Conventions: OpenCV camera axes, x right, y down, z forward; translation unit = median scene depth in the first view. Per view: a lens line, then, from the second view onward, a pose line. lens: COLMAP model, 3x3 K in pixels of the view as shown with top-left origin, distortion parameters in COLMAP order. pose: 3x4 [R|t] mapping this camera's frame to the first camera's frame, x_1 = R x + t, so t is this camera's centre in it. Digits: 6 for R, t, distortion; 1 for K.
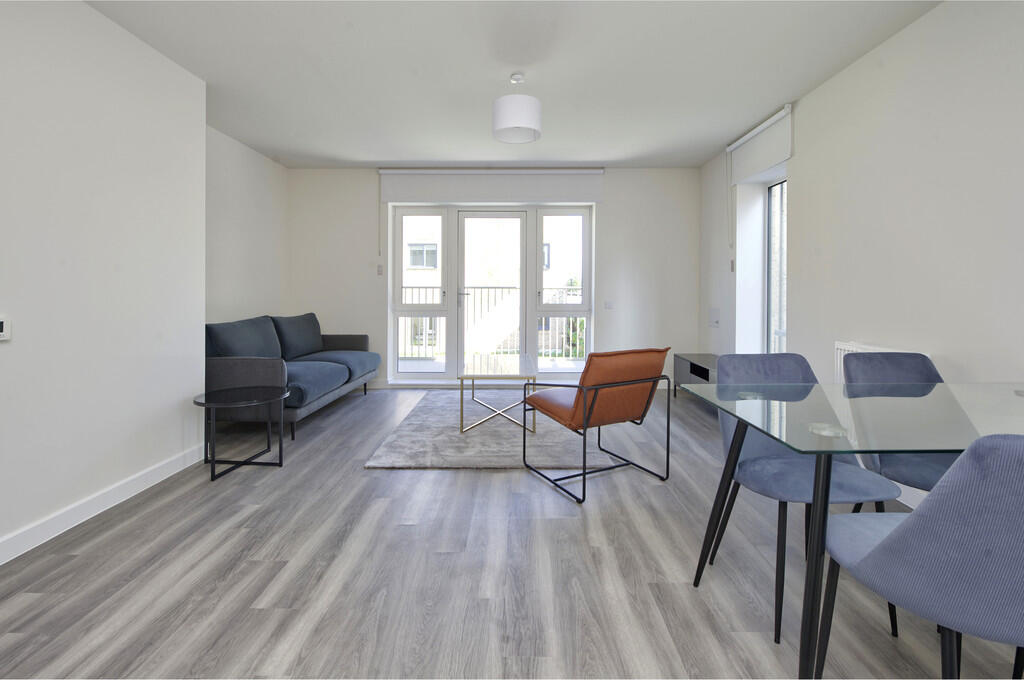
lens RADIAL K [[503.6, 0, 518.0], [0, 503.6, 293.9], [0, 0, 1]] dist [0.001863, -0.002550]
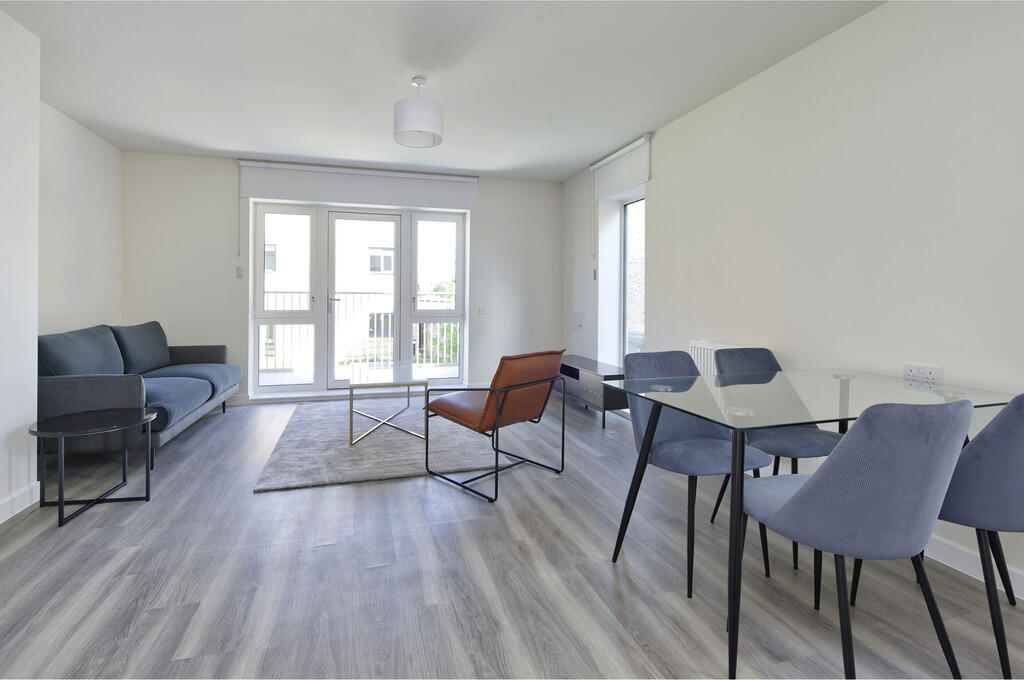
lens RADIAL K [[503.6, 0, 515.4], [0, 503.6, 297.4], [0, 0, 1]] dist [0.001863, -0.002550]
pose [[0.956031, 0.003096, 0.293249, -0.132362], [-0.001696, 0.999986, -0.005027, 0.000439], [-0.293261, 0.004308, 0.956023, -0.003381]]
